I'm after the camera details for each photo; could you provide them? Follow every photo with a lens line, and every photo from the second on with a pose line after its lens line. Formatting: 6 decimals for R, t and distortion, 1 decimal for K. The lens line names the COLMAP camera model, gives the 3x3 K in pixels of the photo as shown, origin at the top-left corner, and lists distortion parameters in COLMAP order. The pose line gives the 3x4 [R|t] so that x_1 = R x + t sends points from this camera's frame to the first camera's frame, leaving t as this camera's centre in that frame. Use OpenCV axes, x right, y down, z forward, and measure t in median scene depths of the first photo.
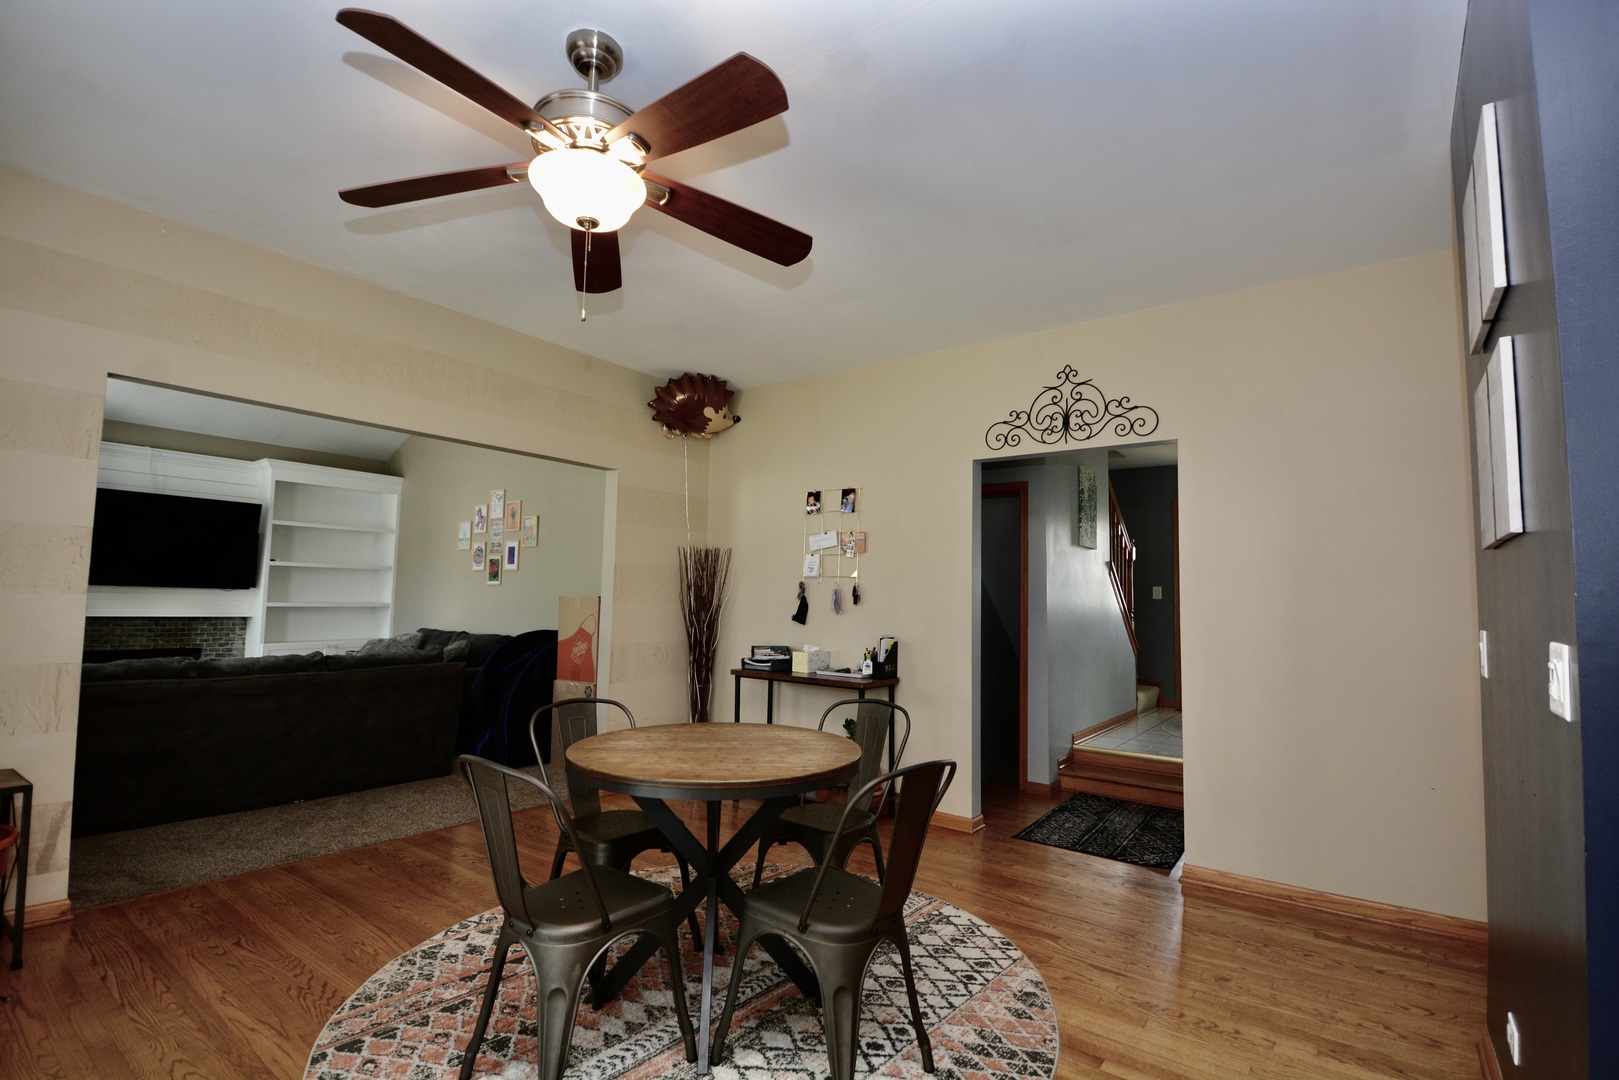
lens RADIAL K [[783.7, 0, 809.5], [0, 783.7, 540.0], [0, 0, 1]] dist [-0.013334, -0.000202]
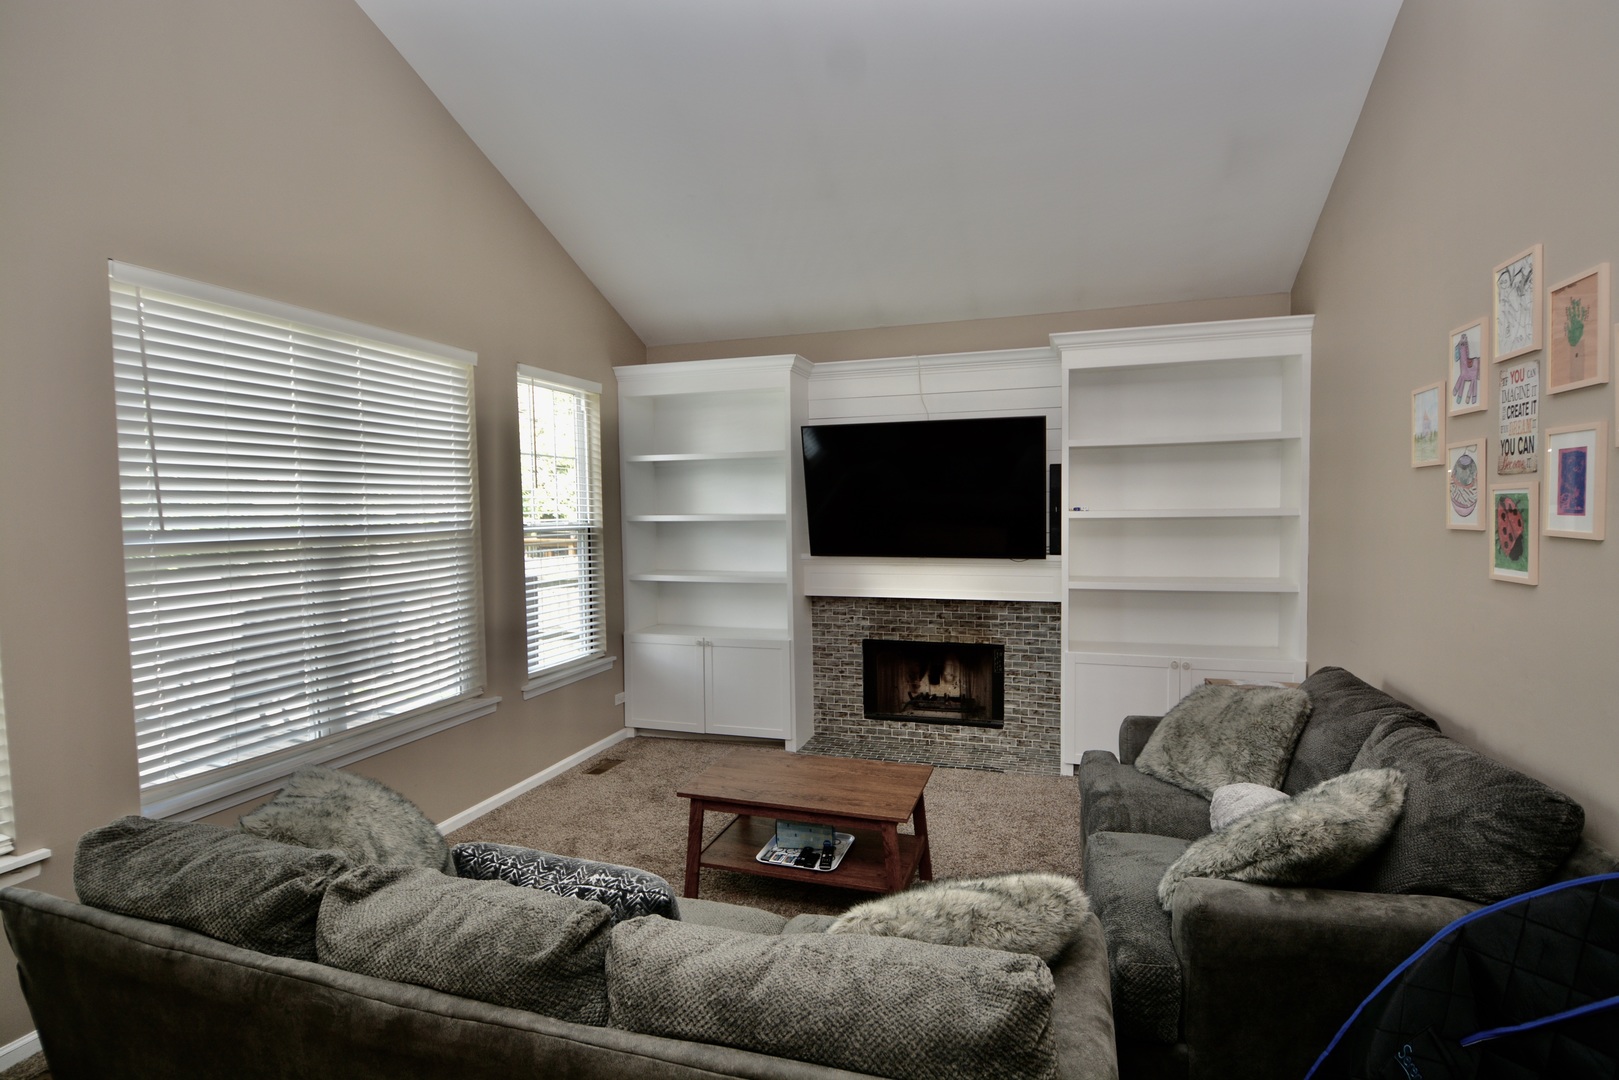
lens RADIAL K [[783.7, 0, 809.5], [0, 783.7, 540.0], [0, 0, 1]] dist [-0.013334, -0.000202]
pose [[0.331492, 0.014137, -0.943352, -0.210934], [0.098953, 0.993852, 0.049666, 0.000471], [0.938254, -0.109811, 0.328056, 0.644595]]
